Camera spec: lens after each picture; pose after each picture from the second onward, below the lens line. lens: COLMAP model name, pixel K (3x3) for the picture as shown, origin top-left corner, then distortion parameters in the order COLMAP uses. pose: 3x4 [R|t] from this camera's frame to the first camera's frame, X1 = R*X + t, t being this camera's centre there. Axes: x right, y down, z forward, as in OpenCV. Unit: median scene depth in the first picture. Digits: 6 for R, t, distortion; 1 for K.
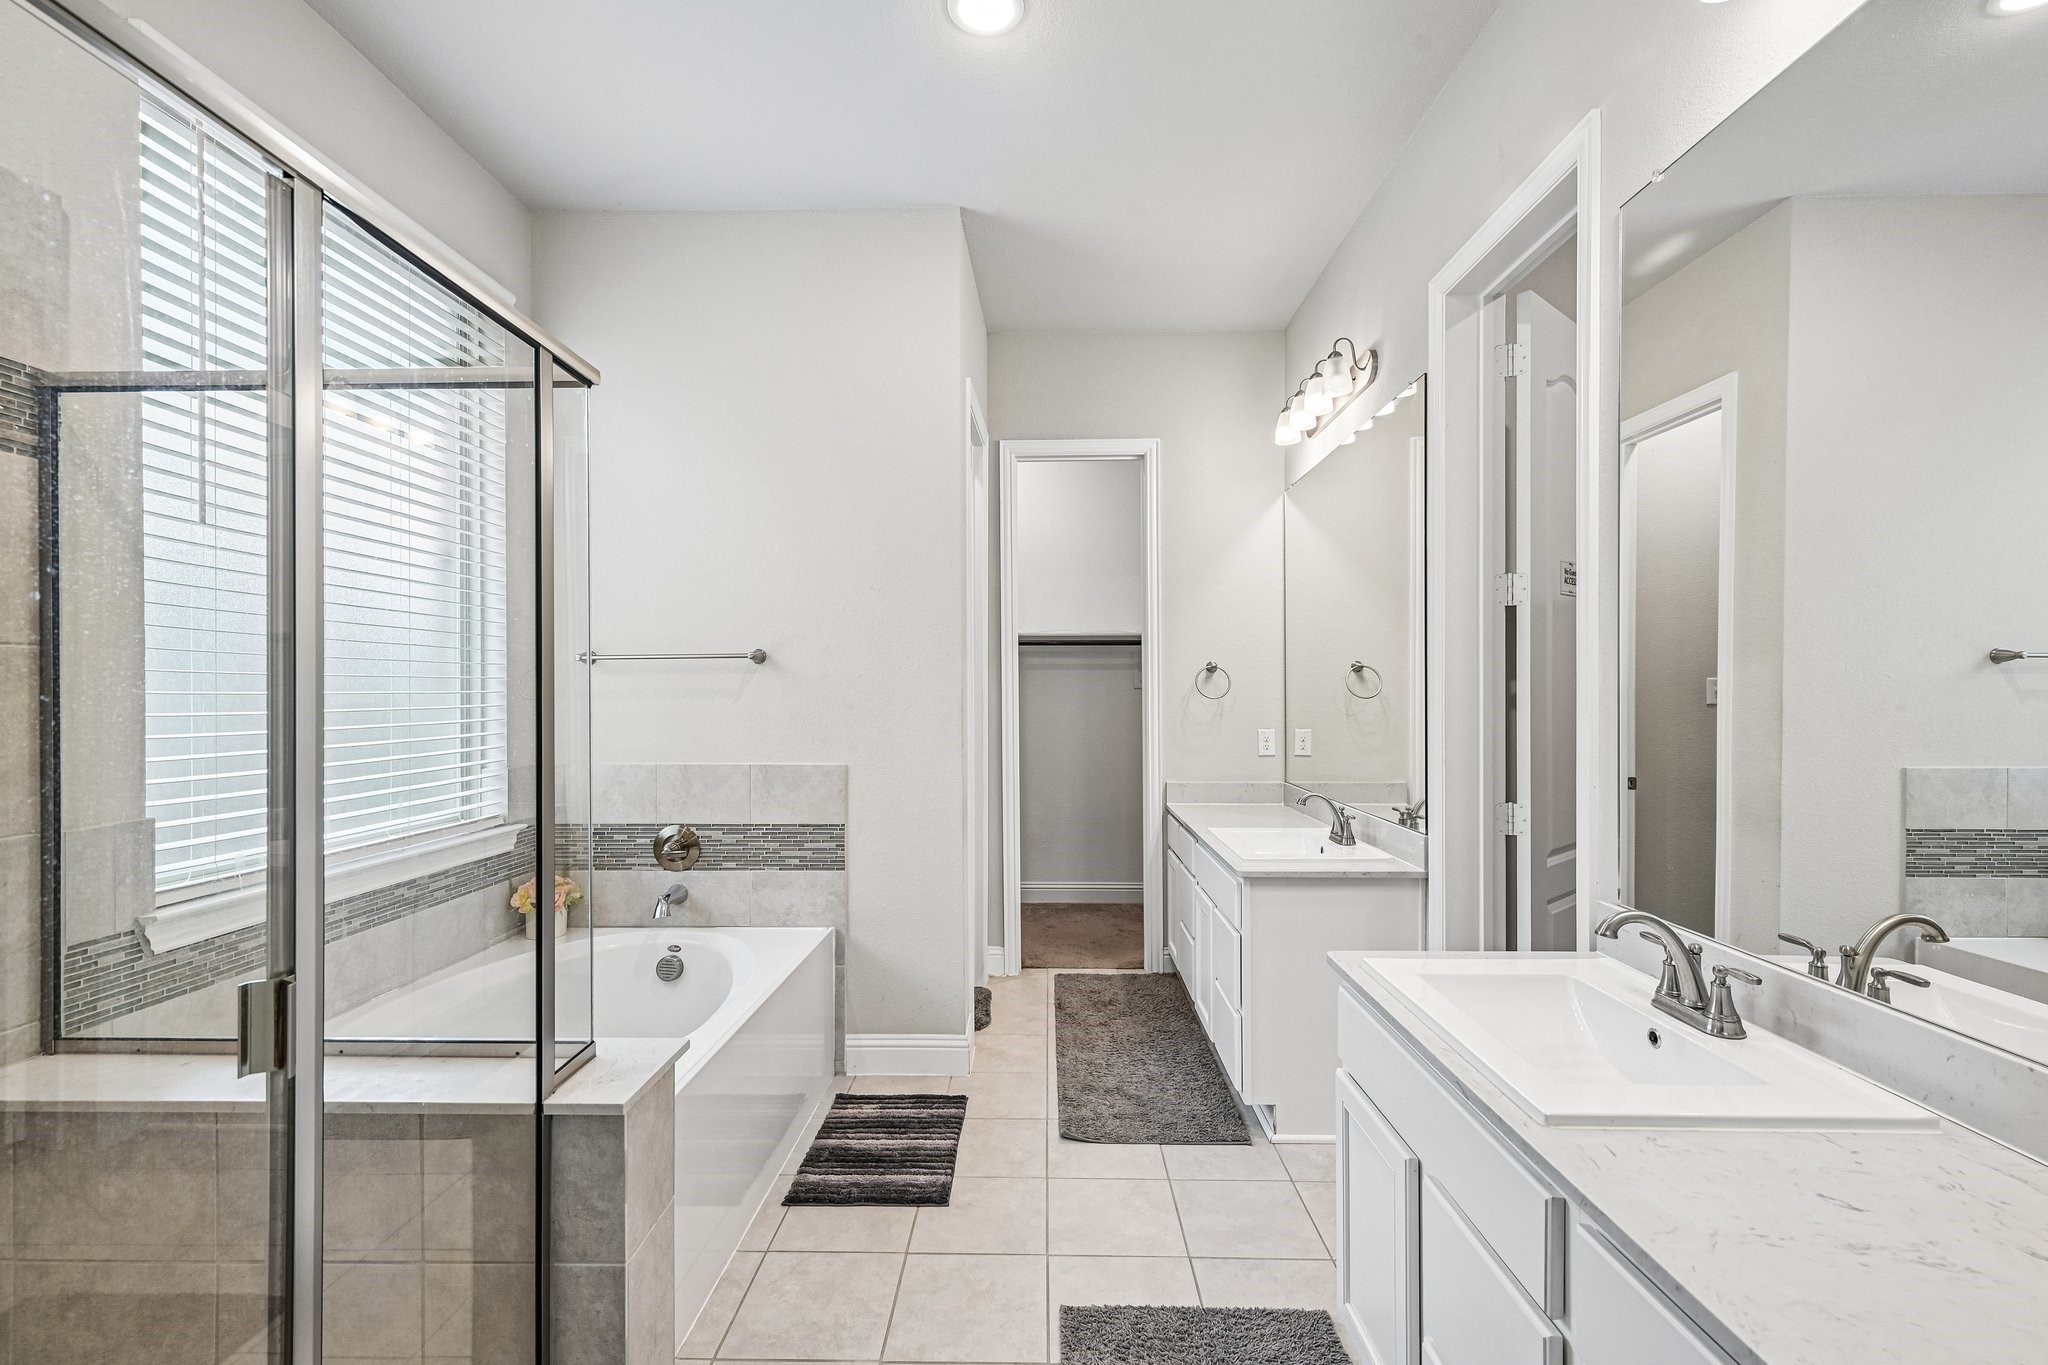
lens RADIAL K [[854.4, 0, 1020.3], [0, 854.4, 689.3], [0, 0, 1]] dist [0.001619, 0.000504]
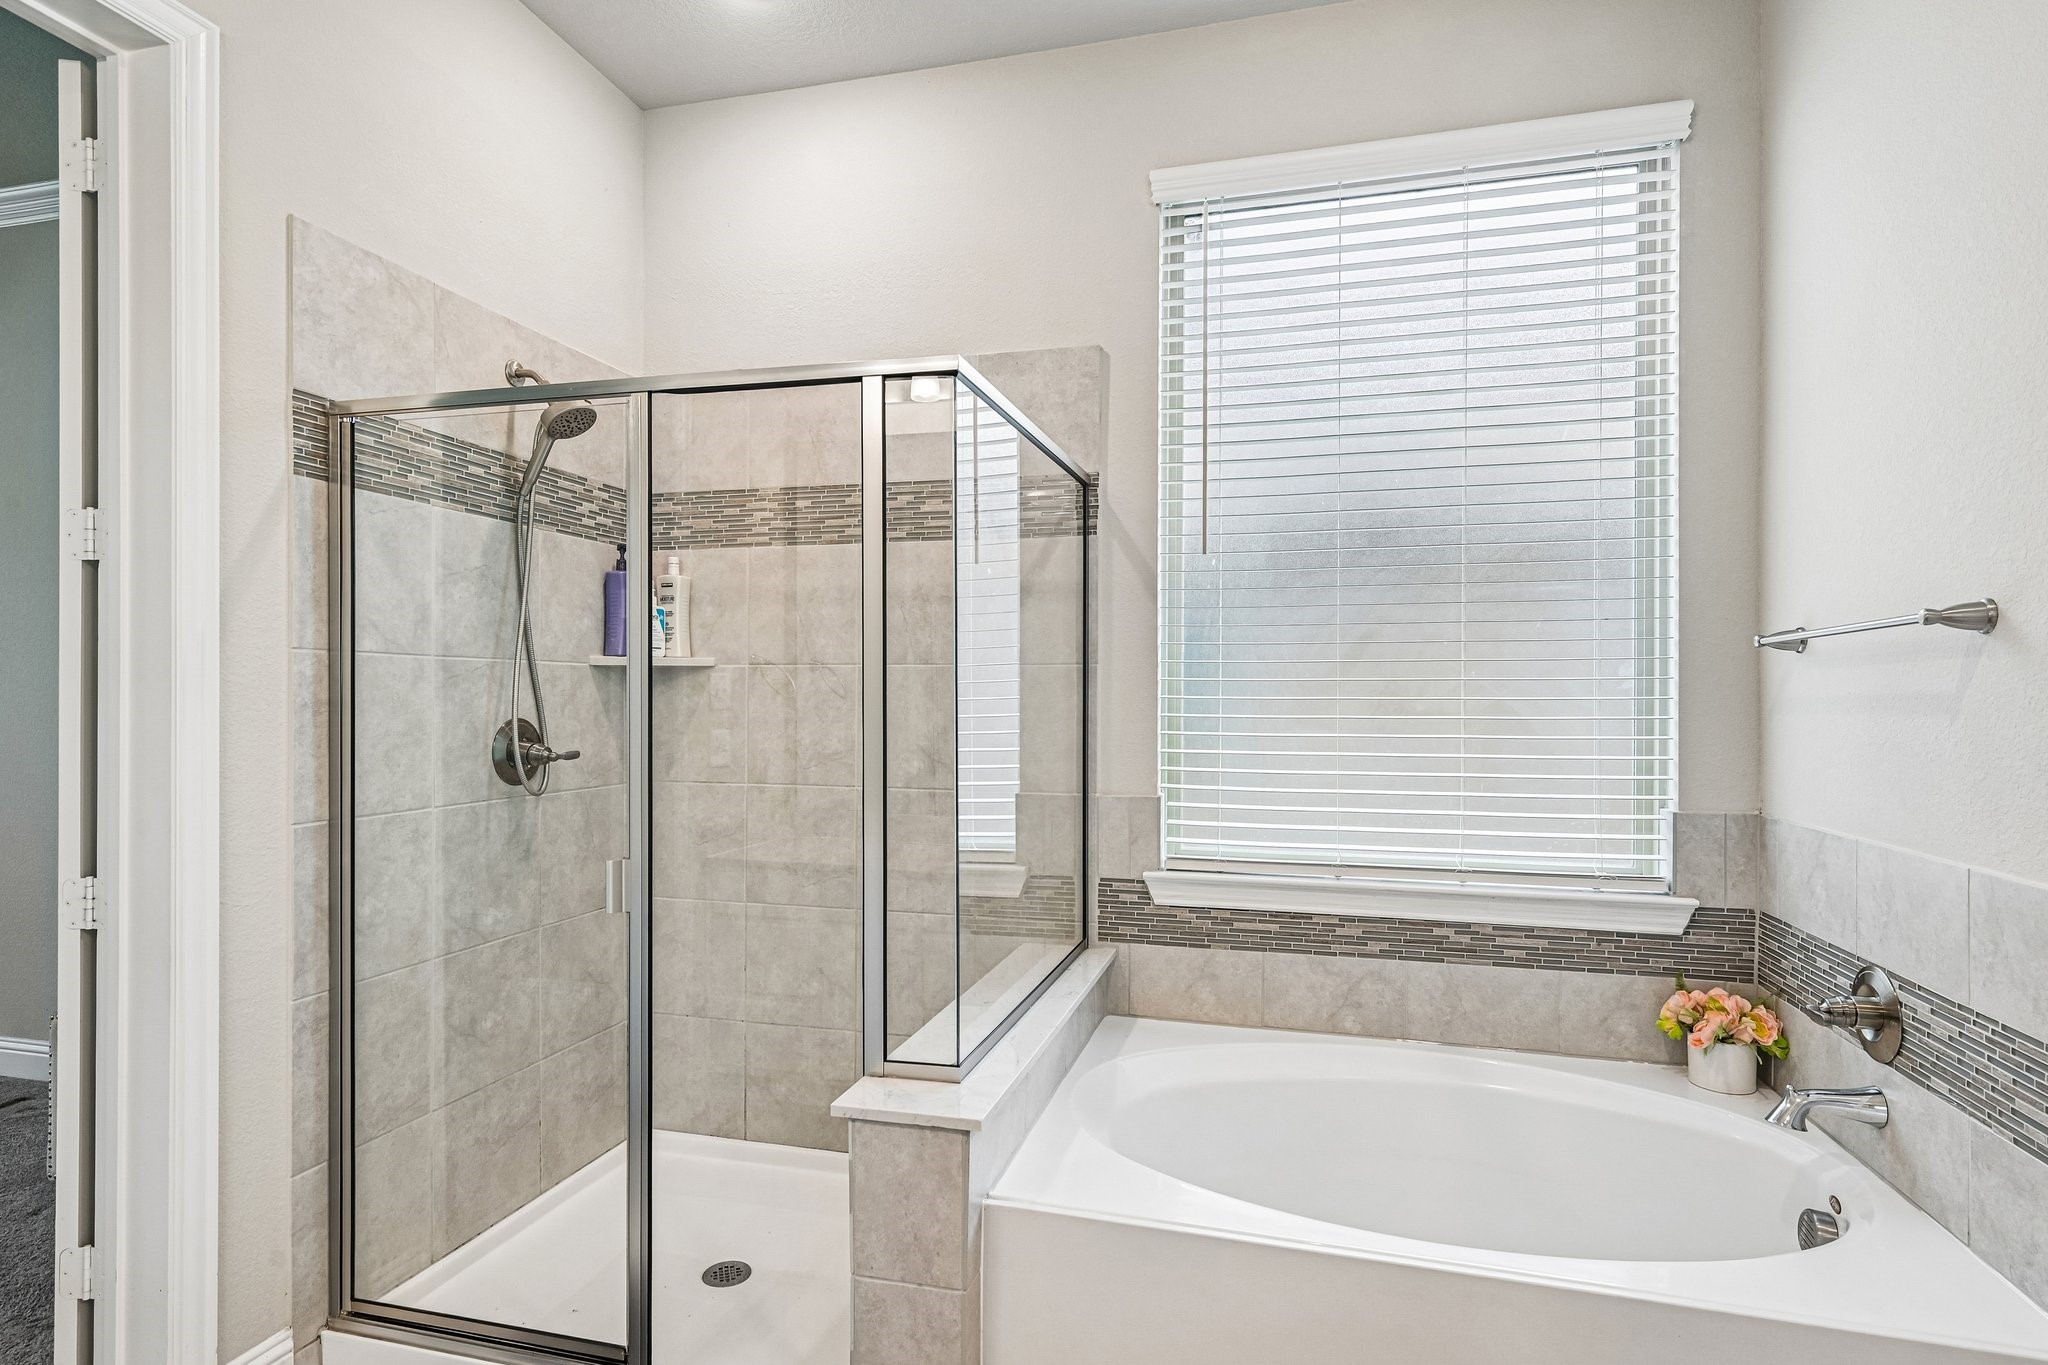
lens RADIAL K [[1031.6, 0, 1026.5], [0, 1031.6, 690.6], [0, 0, 1]] dist [0.012418, 0.005195]
pose [[-0.212903, -0.002776, -0.977069, 0.483964], [0.003897, 0.999986, -0.003690, -0.003078], [0.977066, -0.004593, -0.212889, 1.048494]]
